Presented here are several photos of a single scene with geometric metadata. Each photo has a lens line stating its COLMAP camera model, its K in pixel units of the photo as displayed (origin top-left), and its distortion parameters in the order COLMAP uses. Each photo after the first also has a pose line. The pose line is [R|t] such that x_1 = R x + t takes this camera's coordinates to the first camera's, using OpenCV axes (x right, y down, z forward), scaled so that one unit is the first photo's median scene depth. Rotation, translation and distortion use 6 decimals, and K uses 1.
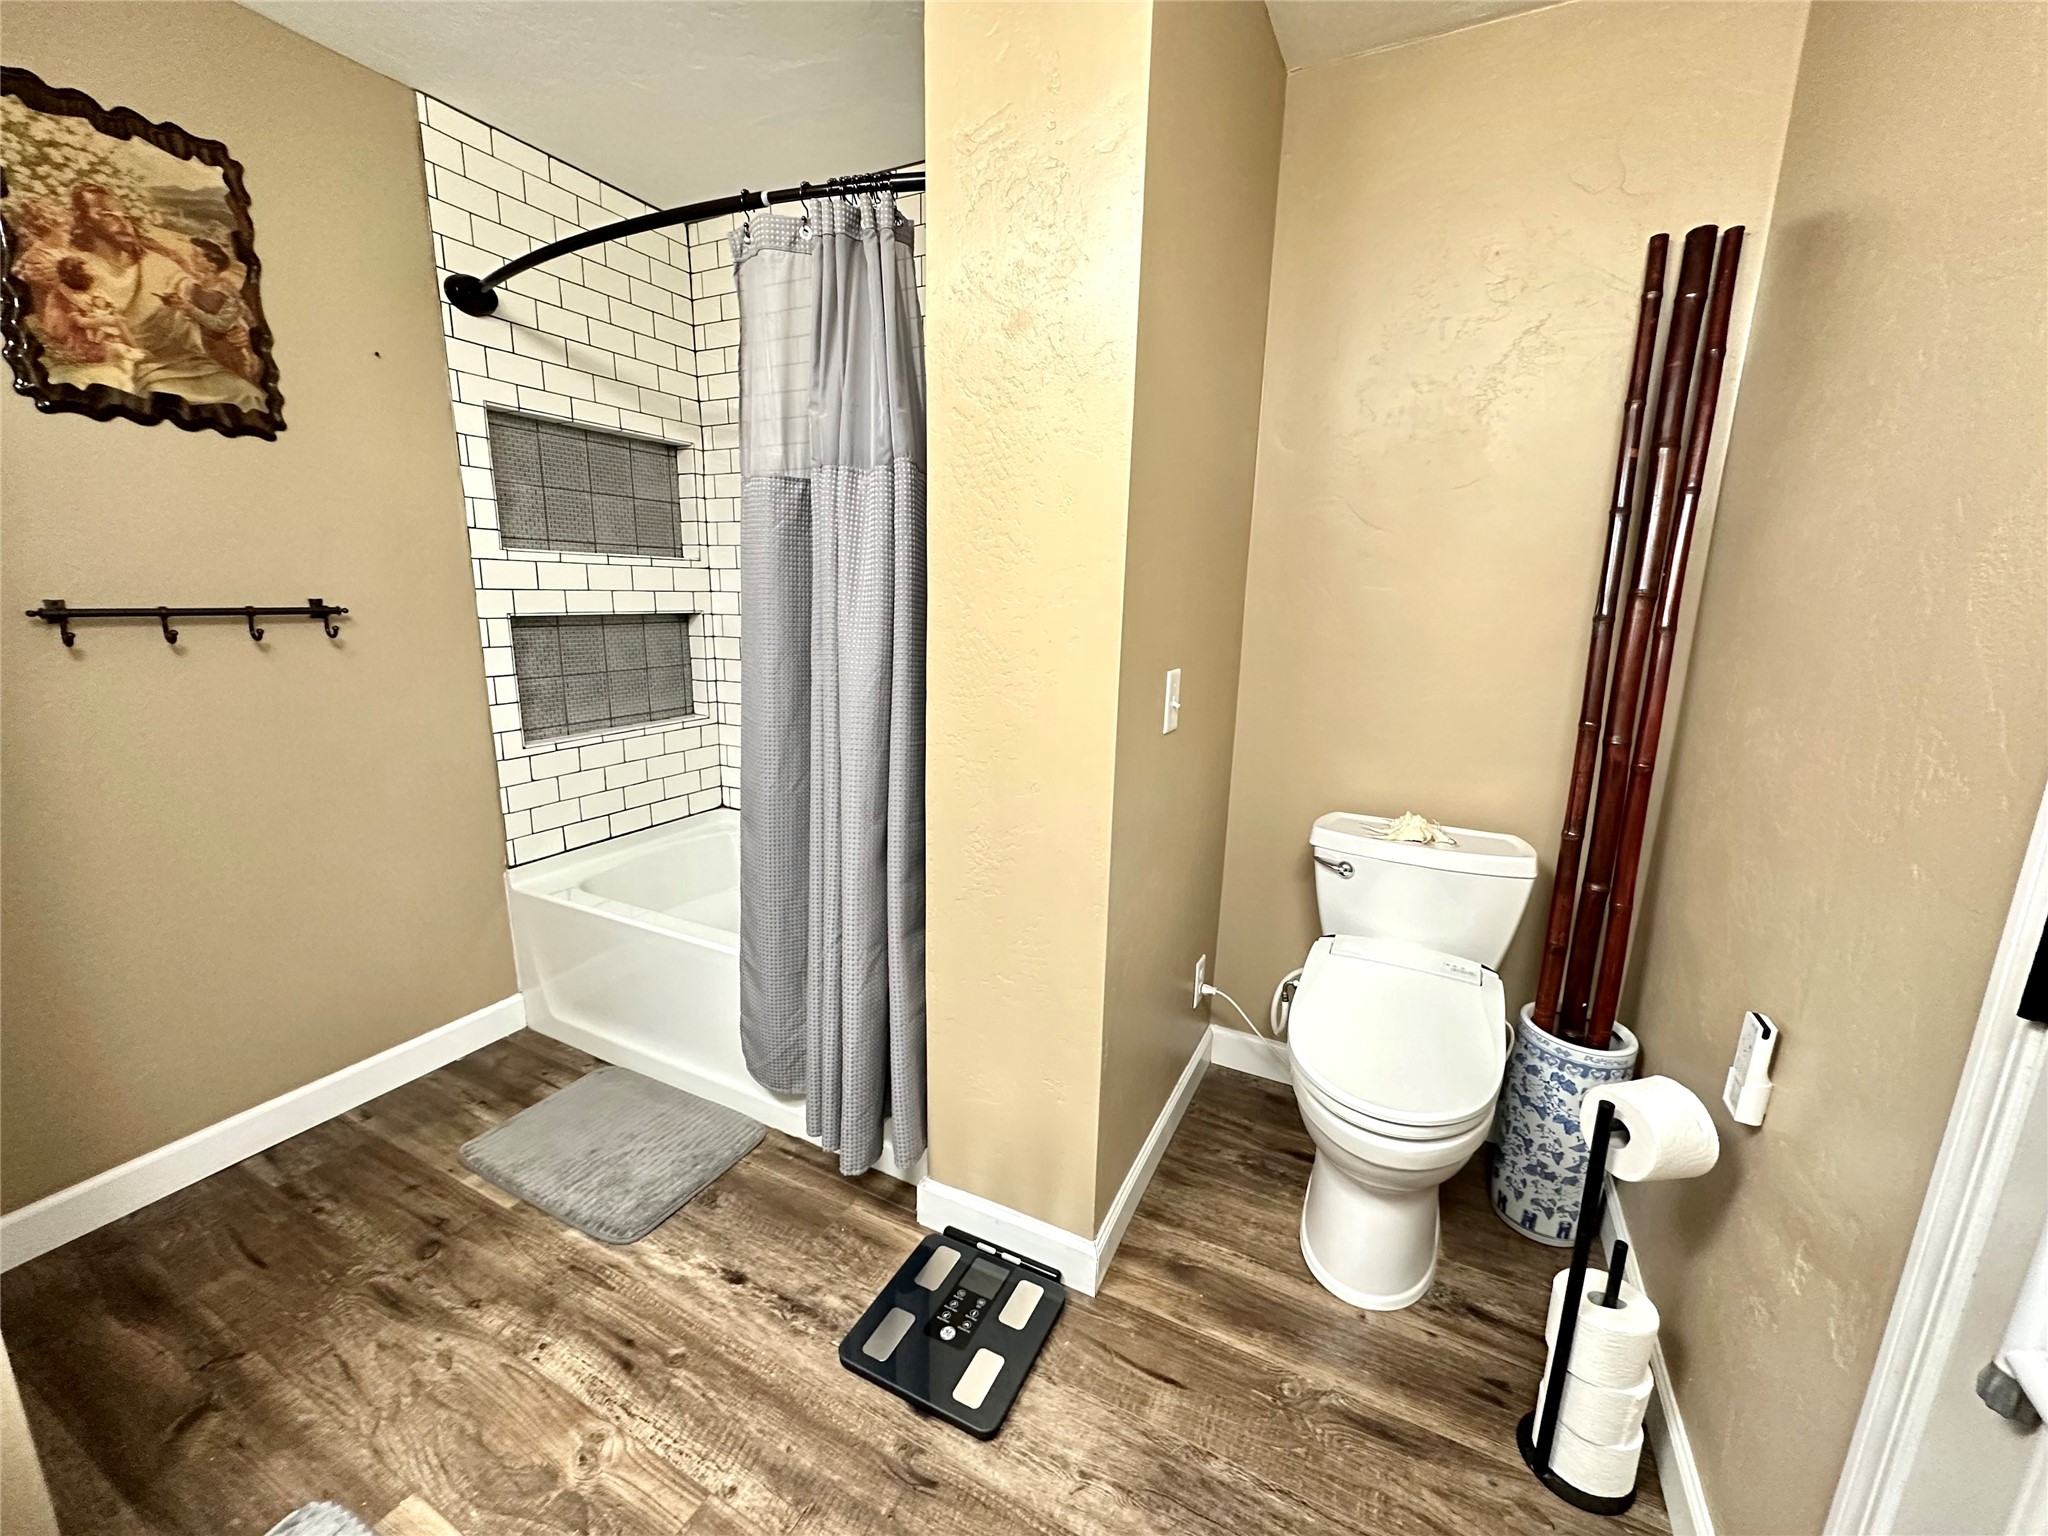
lens RADIAL K [[810.2, 0, 1024.0], [0, 810.2, 768.0], [0, 0, 1]] dist [-0.003270, 0.000831]
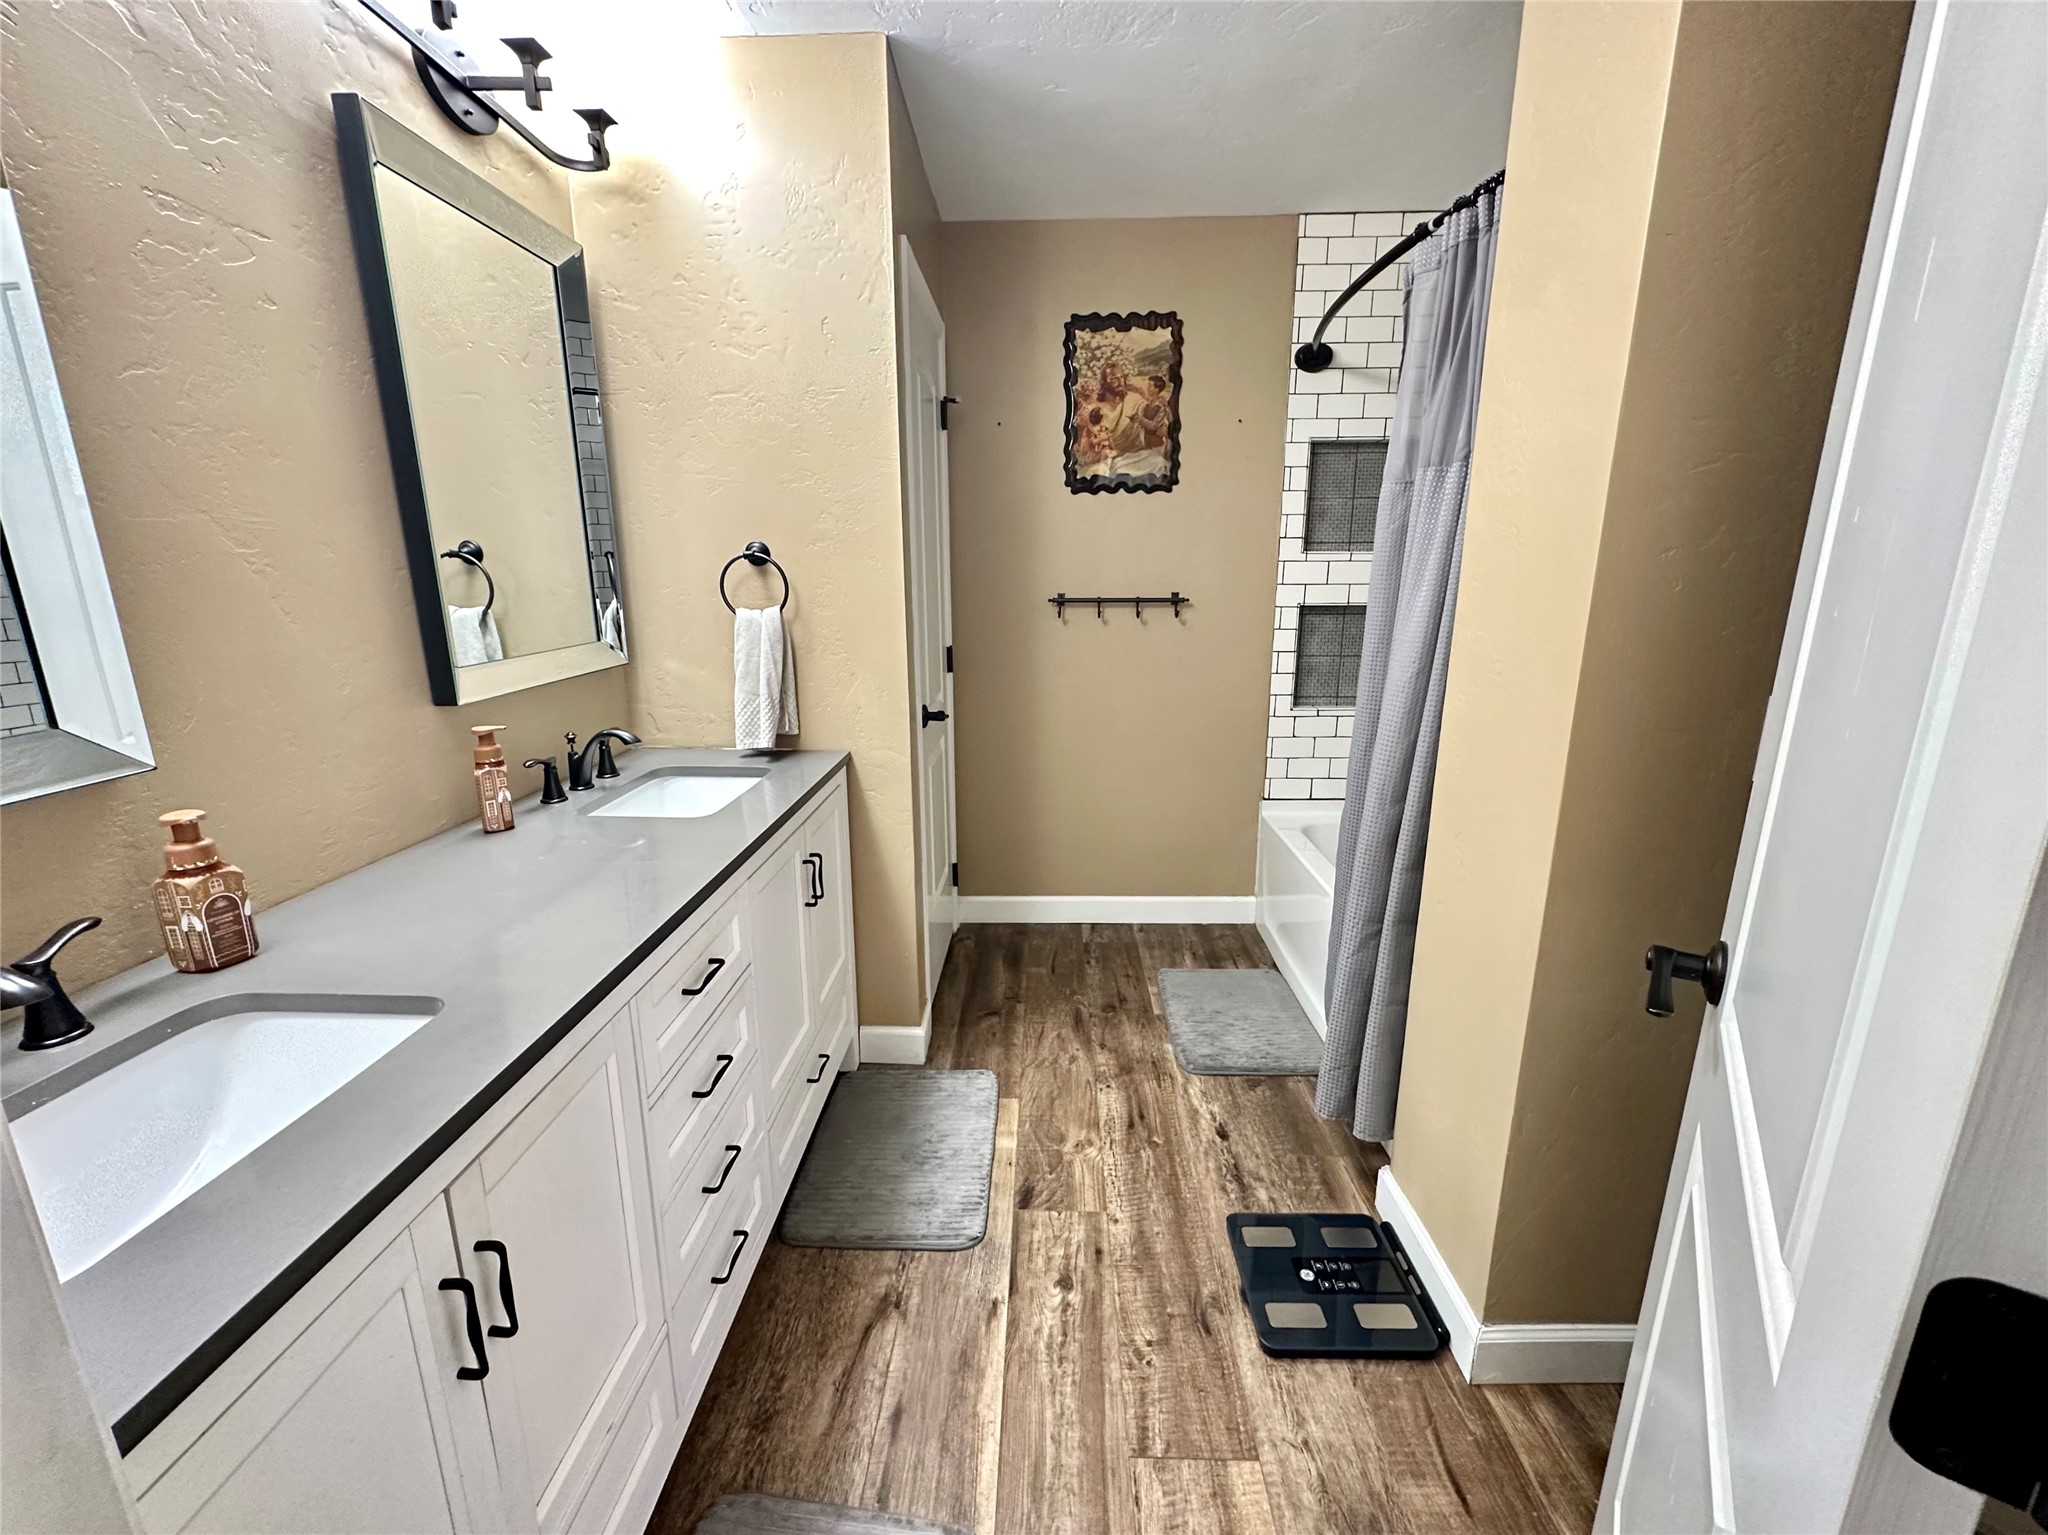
lens RADIAL K [[810.2, 0, 1024.0], [0, 810.2, 767.5], [0, 0, 1]] dist [-0.003270, 0.000831]
pose [[0.435257, 0.192036, -0.879587, 0.506127], [-0.180704, 0.975739, 0.123608, -0.026737], [0.881985, 0.105144, 0.459399, 0.086857]]
